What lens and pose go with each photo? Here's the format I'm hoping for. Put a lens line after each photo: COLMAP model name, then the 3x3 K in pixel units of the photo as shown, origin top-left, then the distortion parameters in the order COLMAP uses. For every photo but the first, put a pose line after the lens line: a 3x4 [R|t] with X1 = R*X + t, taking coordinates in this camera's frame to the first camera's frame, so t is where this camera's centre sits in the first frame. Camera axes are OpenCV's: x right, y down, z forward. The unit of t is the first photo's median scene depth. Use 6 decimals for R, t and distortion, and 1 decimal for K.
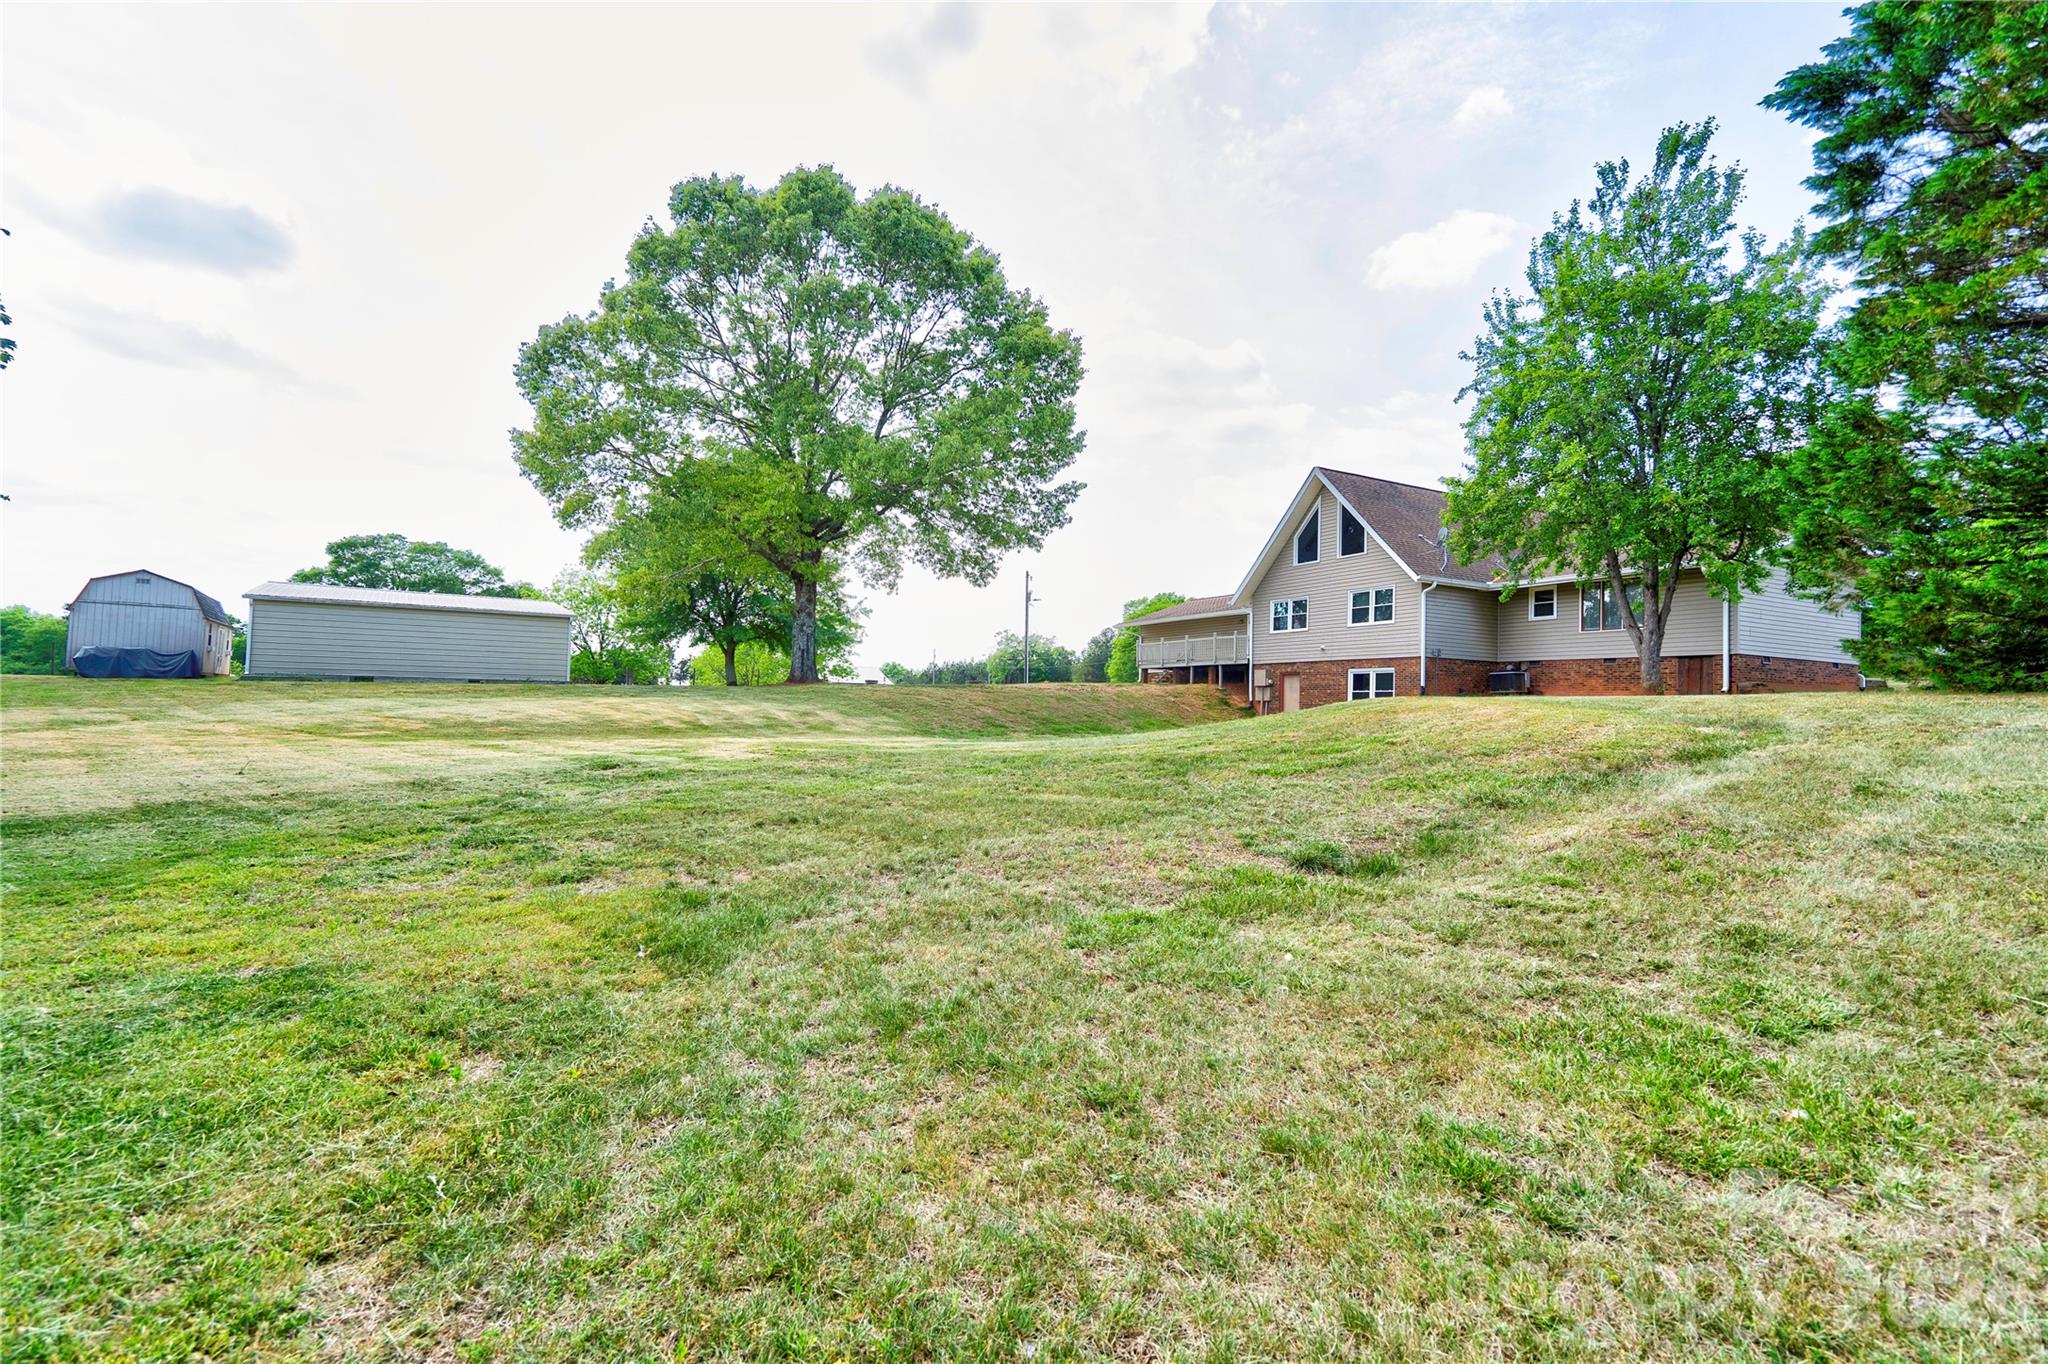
lens RADIAL K [[953.2, 0, 1024.0], [0, 953.2, 682.0], [0, 0, 1]] dist [-0.005191, 0.011405]
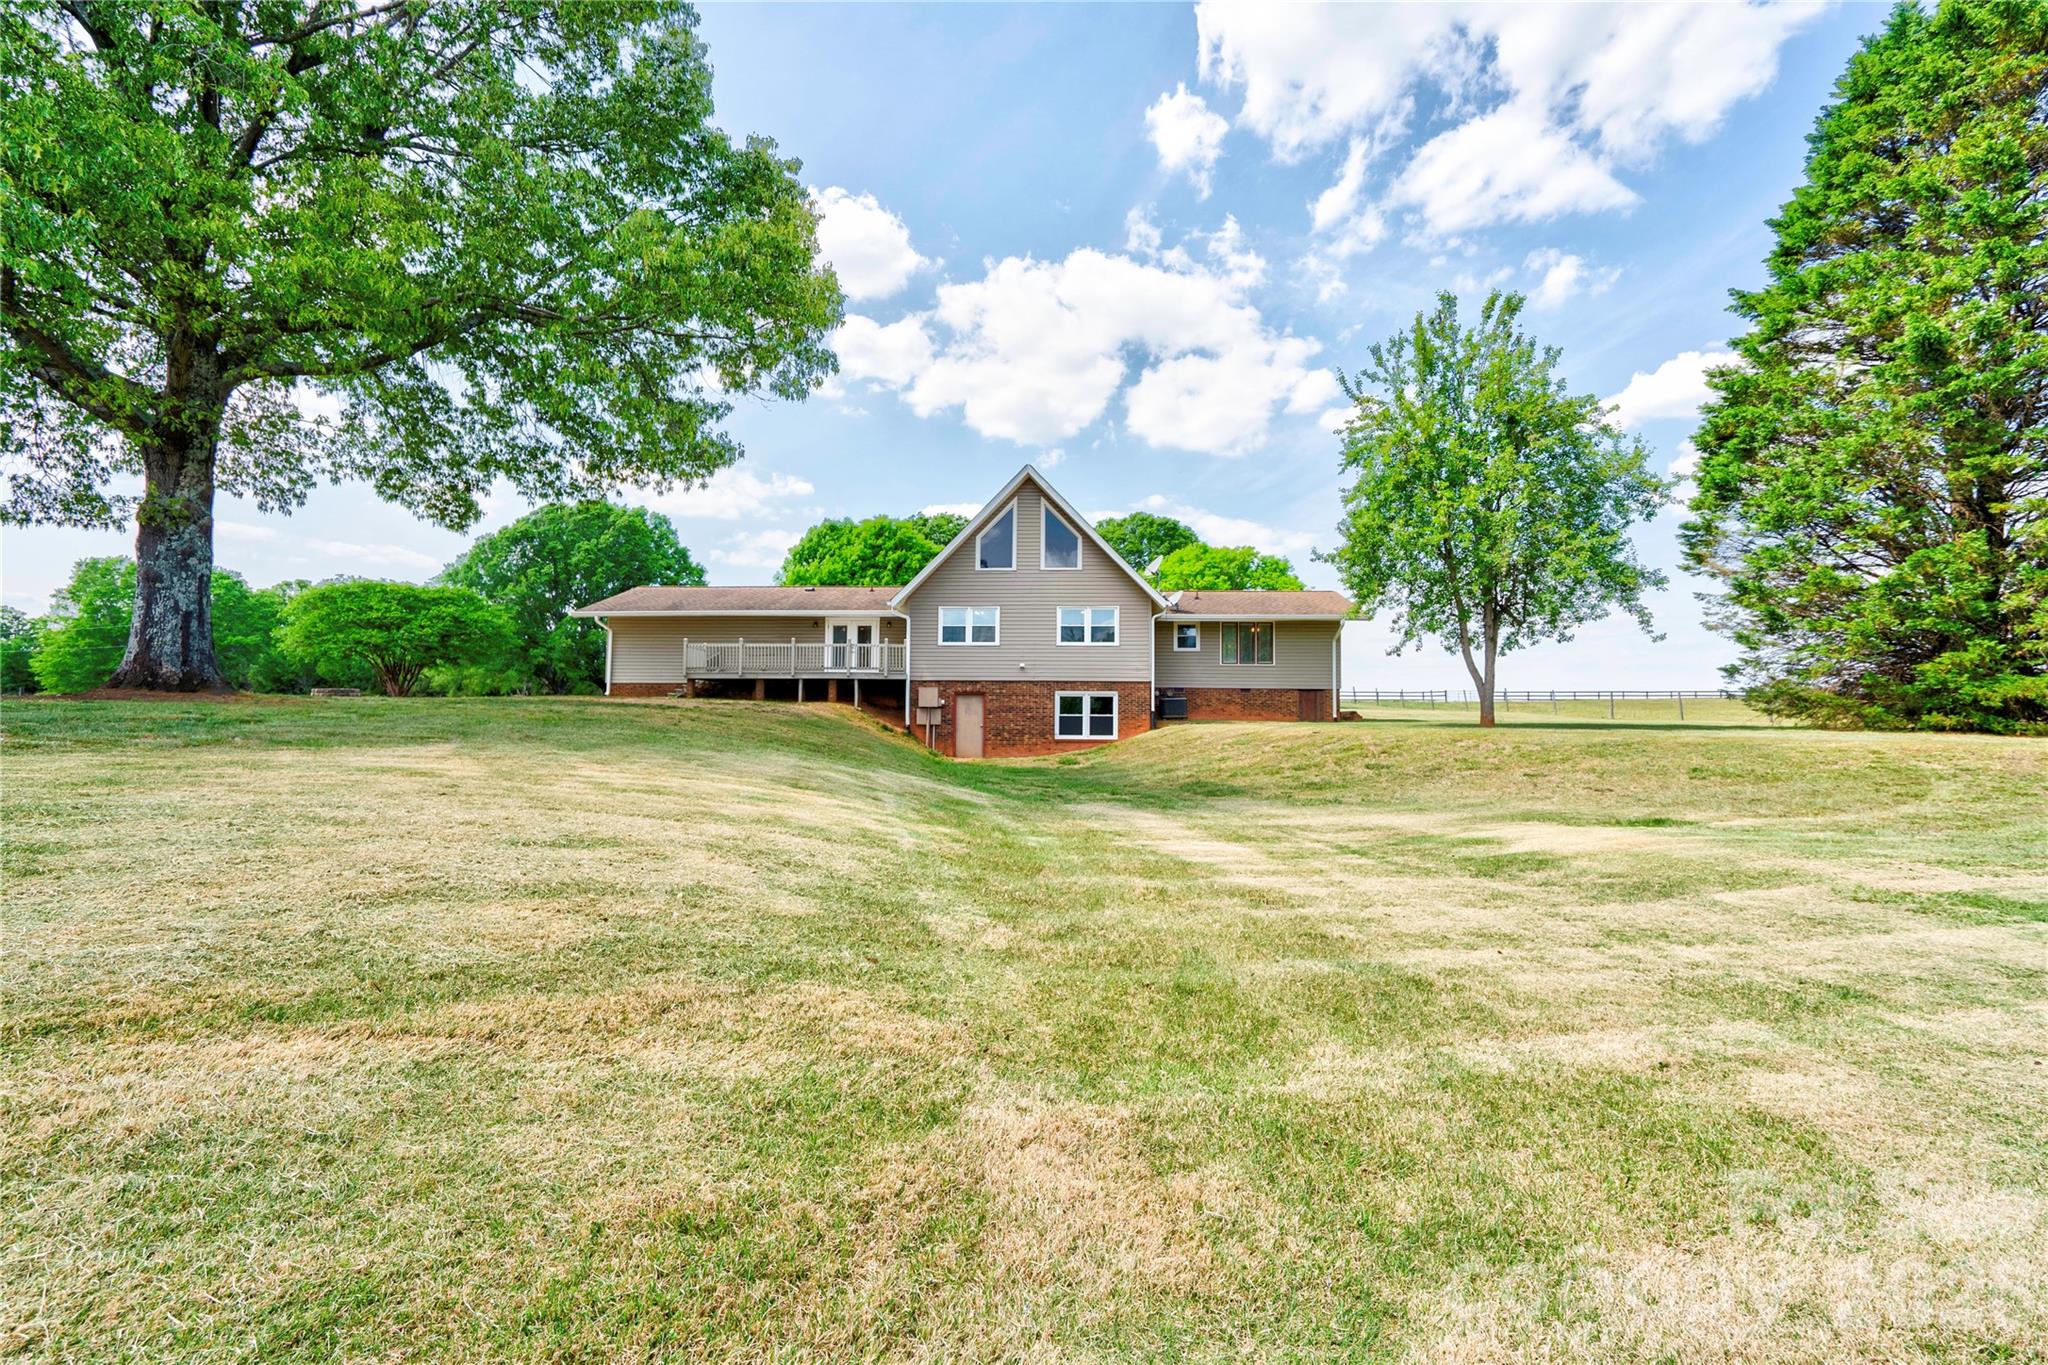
lens RADIAL K [[953.2, 0, 1024.0], [0, 953.2, 682.5], [0, 0, 1]] dist [-0.005191, 0.011405]
pose [[0.525851, 0.026798, 0.850154, -0.472850], [-0.018911, 0.999625, -0.019812, -0.002710], [-0.850366, -0.005660, 0.526161, 0.538398]]
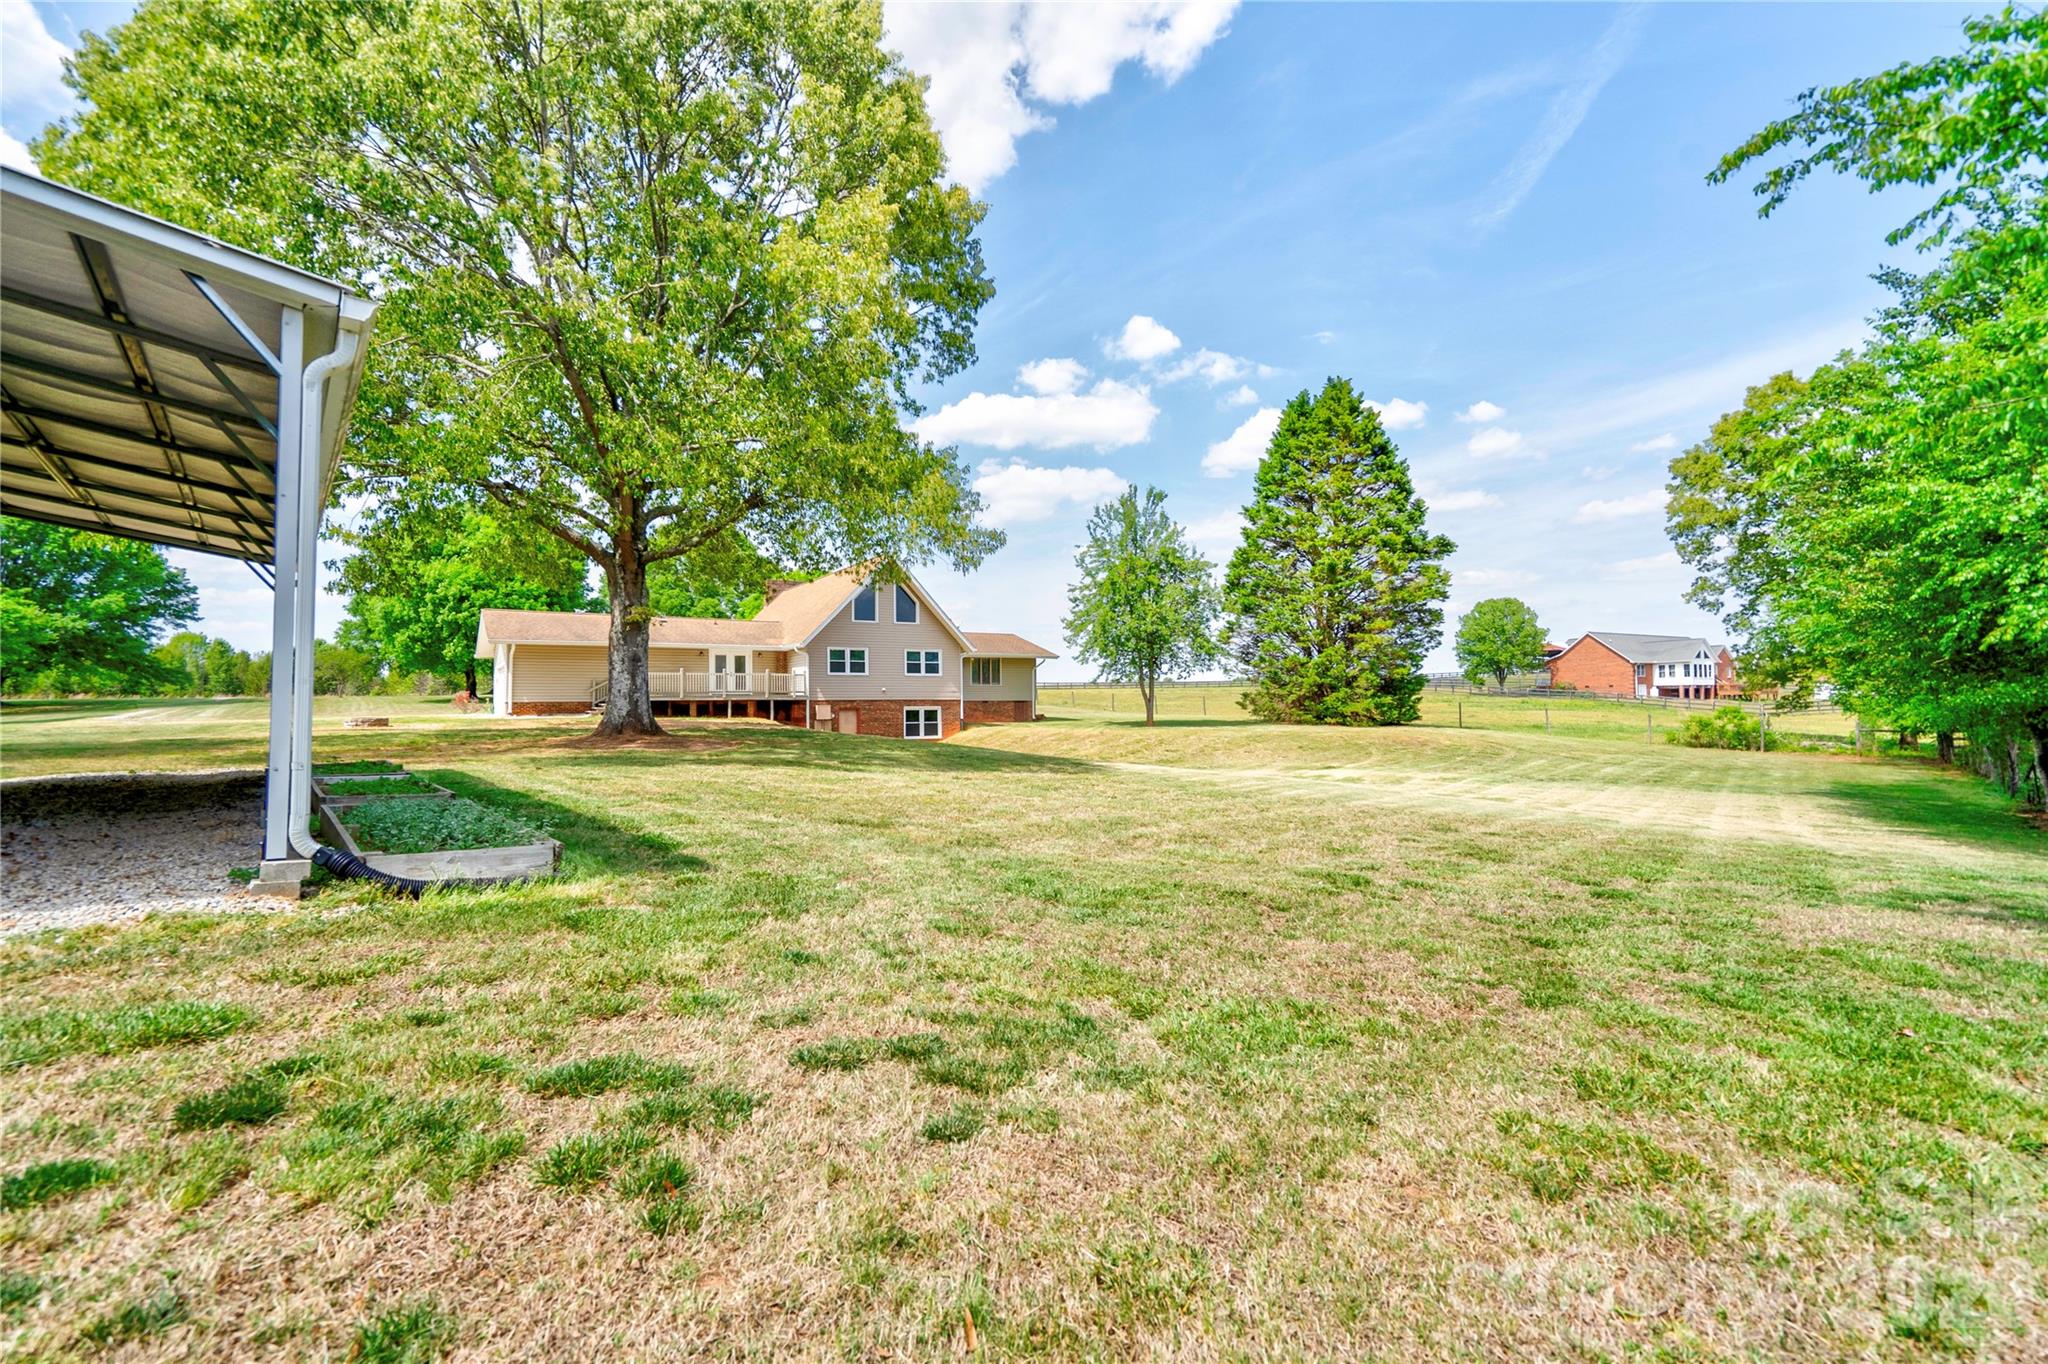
lens RADIAL K [[953.2, 0, 1024.0], [0, 953.2, 682.0], [0, 0, 1]] dist [-0.005191, 0.011405]
pose [[-0.090755, 0.008436, 0.995838, -1.046930], [-0.016555, 0.999813, -0.009978, -0.038095], [-0.995736, -0.017391, -0.090598, 0.957551]]
